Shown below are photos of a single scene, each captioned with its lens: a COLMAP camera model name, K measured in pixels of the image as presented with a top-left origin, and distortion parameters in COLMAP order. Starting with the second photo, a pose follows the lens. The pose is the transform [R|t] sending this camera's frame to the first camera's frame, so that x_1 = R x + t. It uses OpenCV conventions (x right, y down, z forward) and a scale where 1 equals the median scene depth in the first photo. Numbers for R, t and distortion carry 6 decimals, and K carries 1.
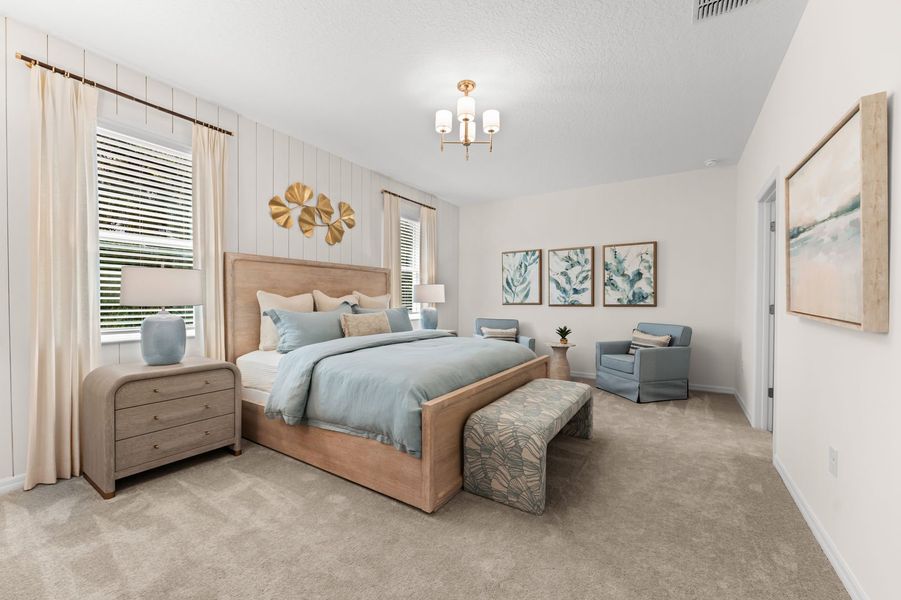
lens RADIAL K [[362.8, 0, 456.0], [0, 362.8, 303.5], [0, 0, 1]] dist [0.007918, -0.000389]
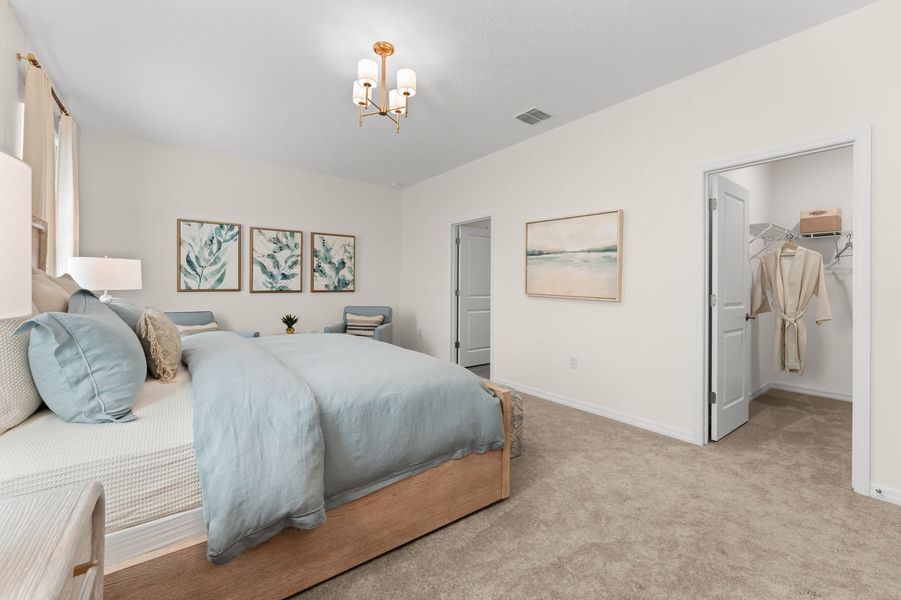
lens RADIAL K [[362.8, 0, 436.2], [0, 362.8, 287.3], [0, 0, 1]] dist [0.007918, -0.000389]
pose [[0.376736, -0.002052, 0.926319, -0.391244], [0.001915, 0.999997, 0.001437, -0.006230], [-0.926319, 0.001232, 0.376738, 0.284600]]
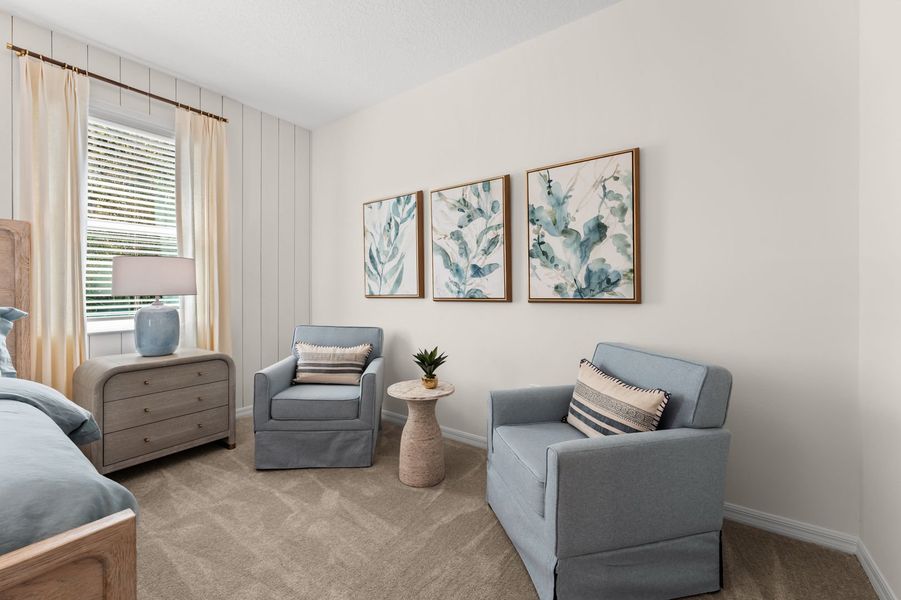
lens RADIAL K [[362.8, 0, 446.7], [0, 362.8, 290.7], [0, 0, 1]] dist [0.007918, -0.000389]
pose [[0.997876, -0.006695, -0.064795, 0.321525], [0.006586, 0.999977, -0.001900, -0.006328], [0.064806, 0.001469, 0.997897, 0.513210]]
